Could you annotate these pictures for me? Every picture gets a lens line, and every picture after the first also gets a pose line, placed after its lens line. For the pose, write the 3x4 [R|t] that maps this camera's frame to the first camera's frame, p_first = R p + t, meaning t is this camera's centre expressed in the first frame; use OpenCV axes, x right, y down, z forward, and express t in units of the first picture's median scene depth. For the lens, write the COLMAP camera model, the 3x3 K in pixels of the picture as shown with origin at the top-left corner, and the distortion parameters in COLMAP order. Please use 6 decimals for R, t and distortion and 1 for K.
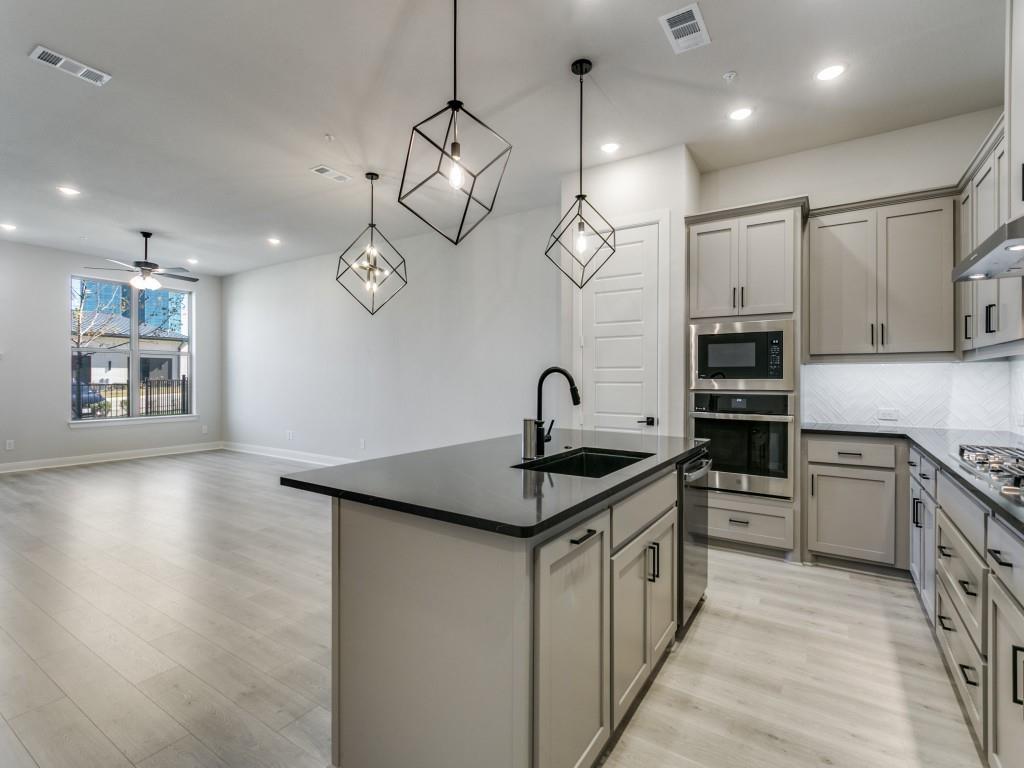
lens RADIAL K [[488.2, 0, 510.9], [0, 488.2, 378.7], [0, 0, 1]] dist [0.004950, 0.001234]
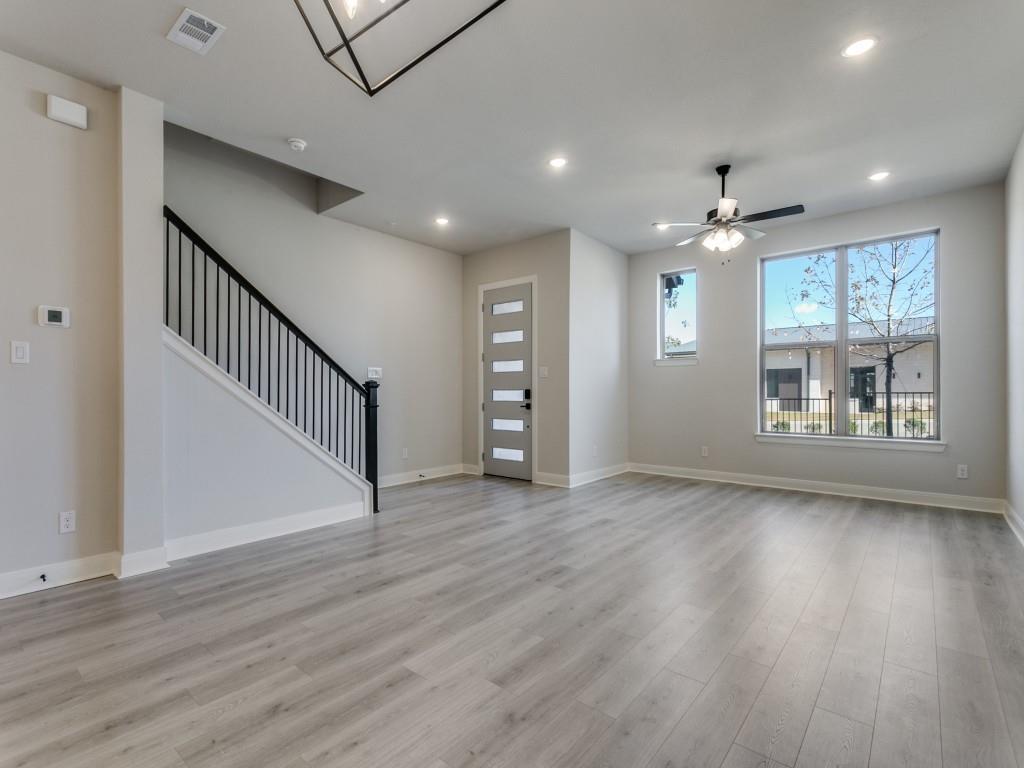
lens RADIAL K [[481.9, 0, 509.6], [0, 481.9, 387.1], [0, 0, 1]] dist [0.001589, 0.001534]
pose [[-0.118919, -0.008526, -0.992867, -0.047664], [0.003322, 0.999954, -0.008985, 0.036060], [0.992898, -0.004366, -0.118886, 1.439221]]
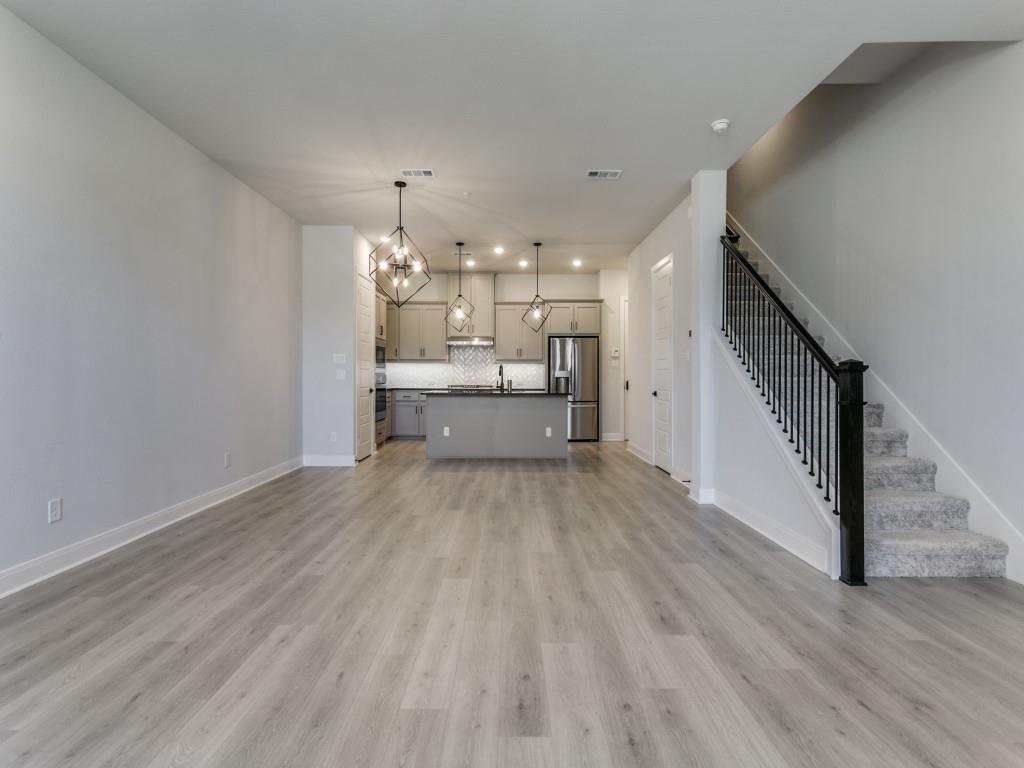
lens RADIAL K [[487.7, 0, 510.0], [0, 487.7, 381.8], [0, 0, 1]] dist [0.003407, 0.001542]
pose [[-0.550801, -0.013991, 0.834519, -1.774342], [-0.004824, 0.999896, 0.013579, 0.031695], [-0.834622, 0.003454, -0.550812, 1.830108]]
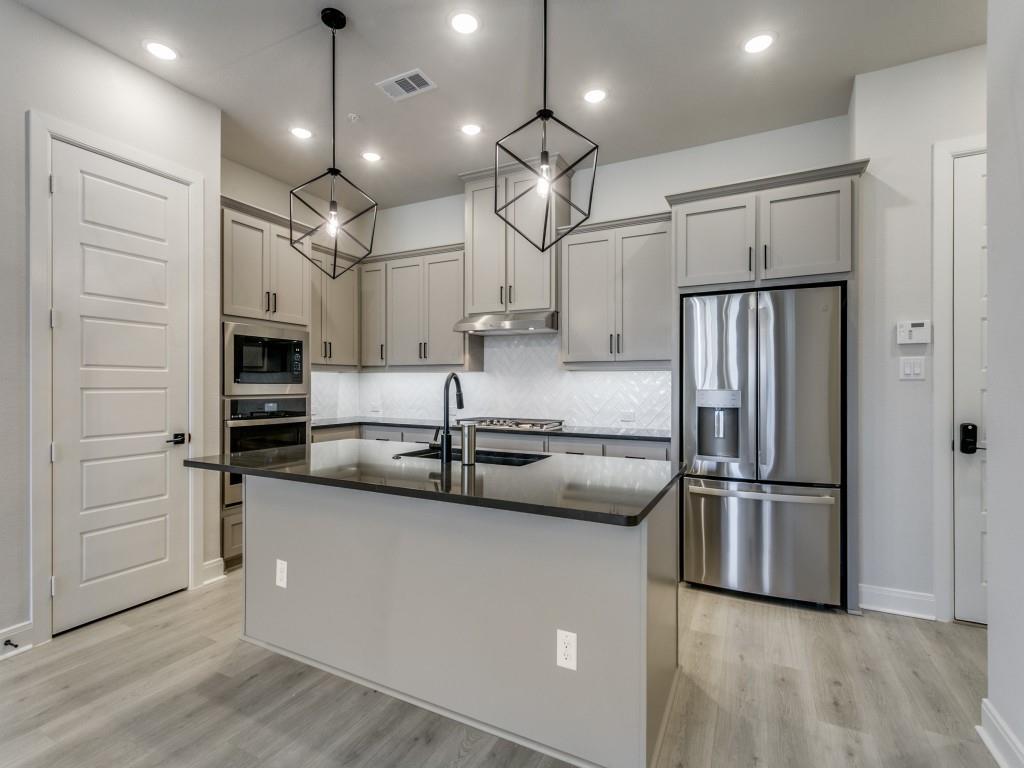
lens RADIAL K [[481.9, 0, 509.6], [0, 481.9, 387.1], [0, 0, 1]] dist [0.001589, 0.001534]
pose [[-0.112364, -0.007833, 0.993636, -0.613390], [-0.003693, 0.999965, 0.007466, -0.001816], [-0.993660, -0.002830, -0.112389, 0.664796]]
